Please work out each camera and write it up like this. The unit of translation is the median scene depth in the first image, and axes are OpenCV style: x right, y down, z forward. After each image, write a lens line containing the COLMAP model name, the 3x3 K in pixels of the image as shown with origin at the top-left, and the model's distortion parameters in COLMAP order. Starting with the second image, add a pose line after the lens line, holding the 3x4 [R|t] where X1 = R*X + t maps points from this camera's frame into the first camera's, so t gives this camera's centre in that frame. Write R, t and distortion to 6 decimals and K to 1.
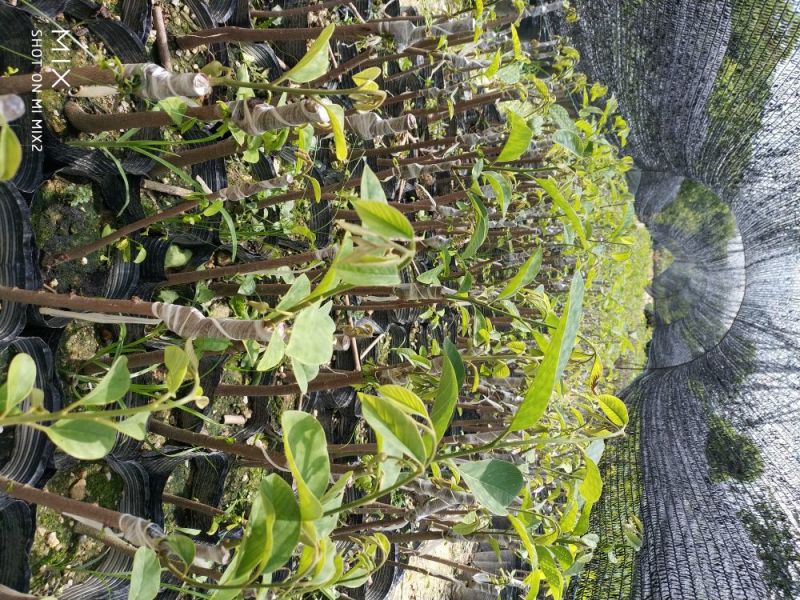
lens RADIAL K [[601.6, 0, 400.0], [0, 601.6, 328.0], [0, 0, 1]] dist [-0.030387, -0.003850]
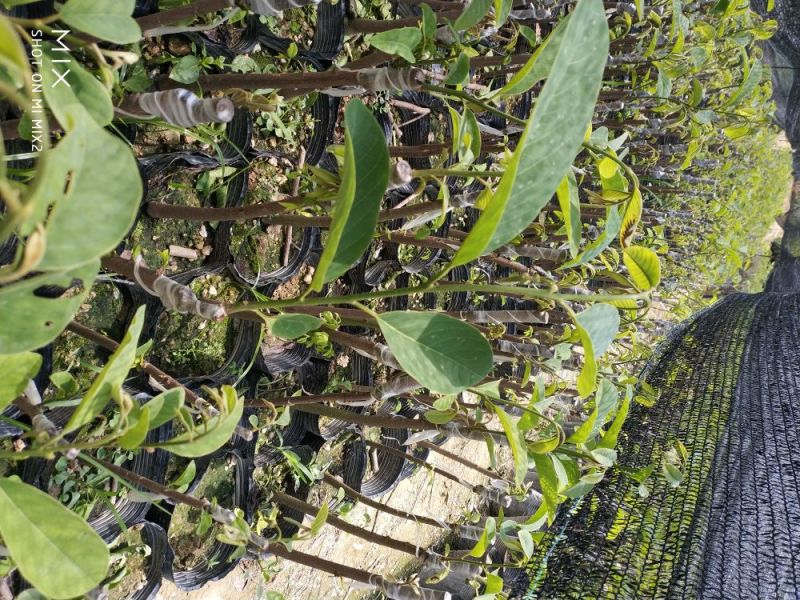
lens RADIAL K [[601.6, 0, 400.0], [0, 601.6, 328.0], [0, 0, 1]] dist [-0.030387, -0.003850]
pose [[0.981255, 0.122503, -0.148769, 0.152651], [-0.097206, 0.981188, 0.166798, 0.088888], [0.166404, -0.149210, 0.974703, 0.230758]]
